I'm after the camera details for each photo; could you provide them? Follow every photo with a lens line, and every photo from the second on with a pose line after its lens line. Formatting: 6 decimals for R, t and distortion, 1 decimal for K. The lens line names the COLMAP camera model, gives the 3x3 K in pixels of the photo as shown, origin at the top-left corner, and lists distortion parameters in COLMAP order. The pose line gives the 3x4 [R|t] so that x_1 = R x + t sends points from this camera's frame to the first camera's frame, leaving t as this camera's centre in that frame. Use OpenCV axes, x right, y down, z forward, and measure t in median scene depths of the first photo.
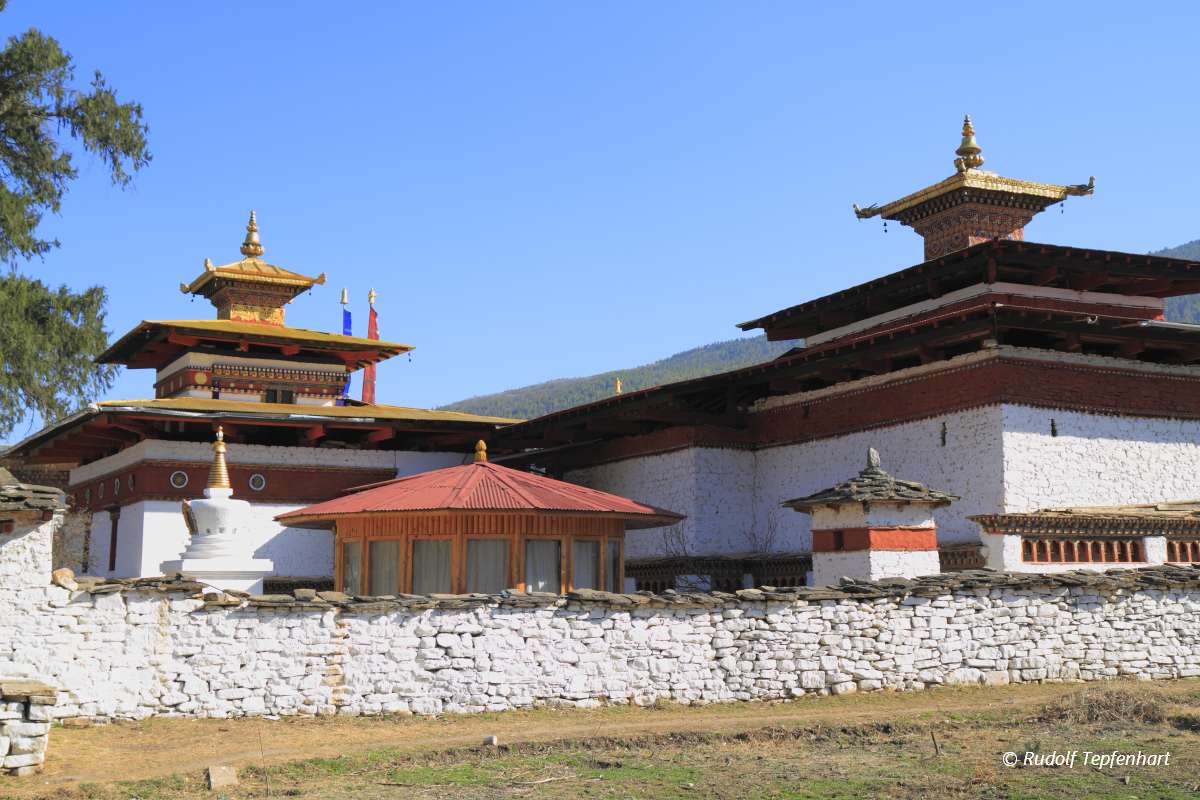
lens RADIAL K [[1457.8, 0, 600.0], [0, 1457.8, 400.0], [0, 0, 1]] dist [0.046732, 0.210779]
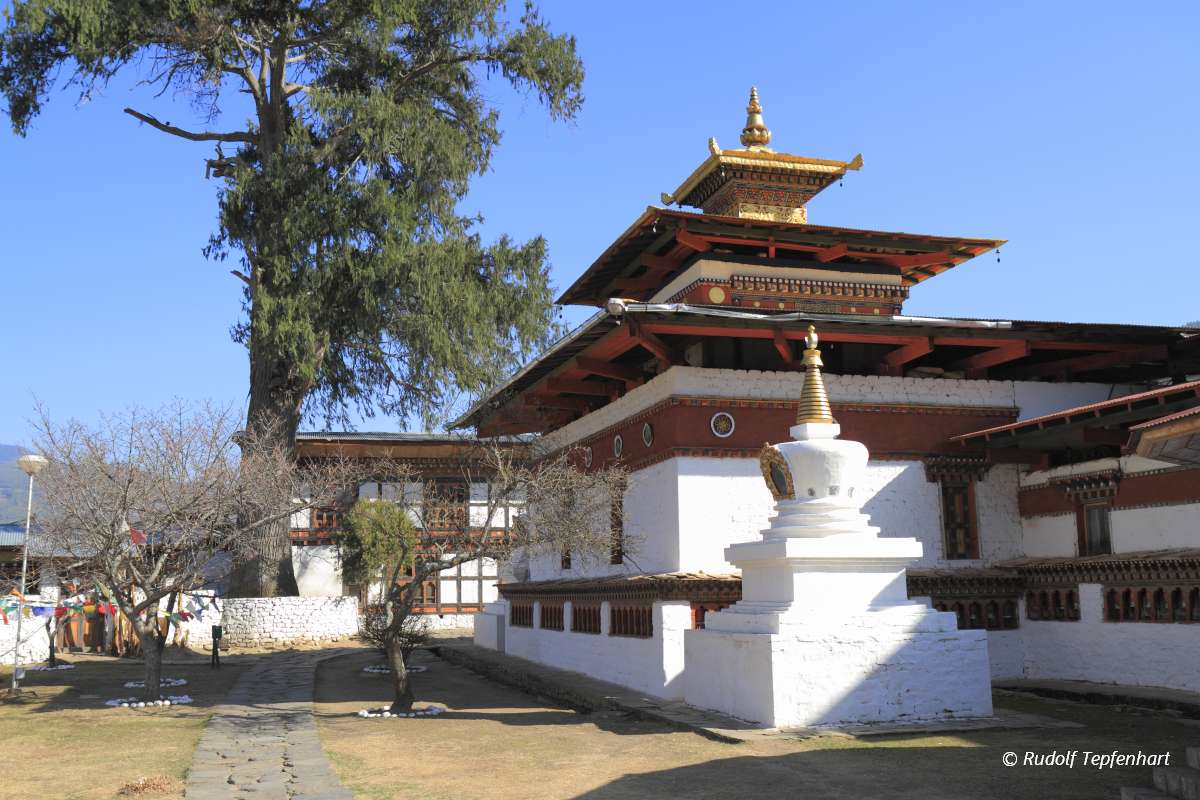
lens RADIAL K [[1217.1, 0, 600.0], [0, 1217.1, 400.0], [0, 0, 1]] dist [-0.014062, 0.176588]
pose [[0.974693, -0.044657, -0.219040, -0.213982], [0.038779, 0.998765, -0.031064, 0.056429], [0.220157, 0.021783, 0.975221, 0.434639]]
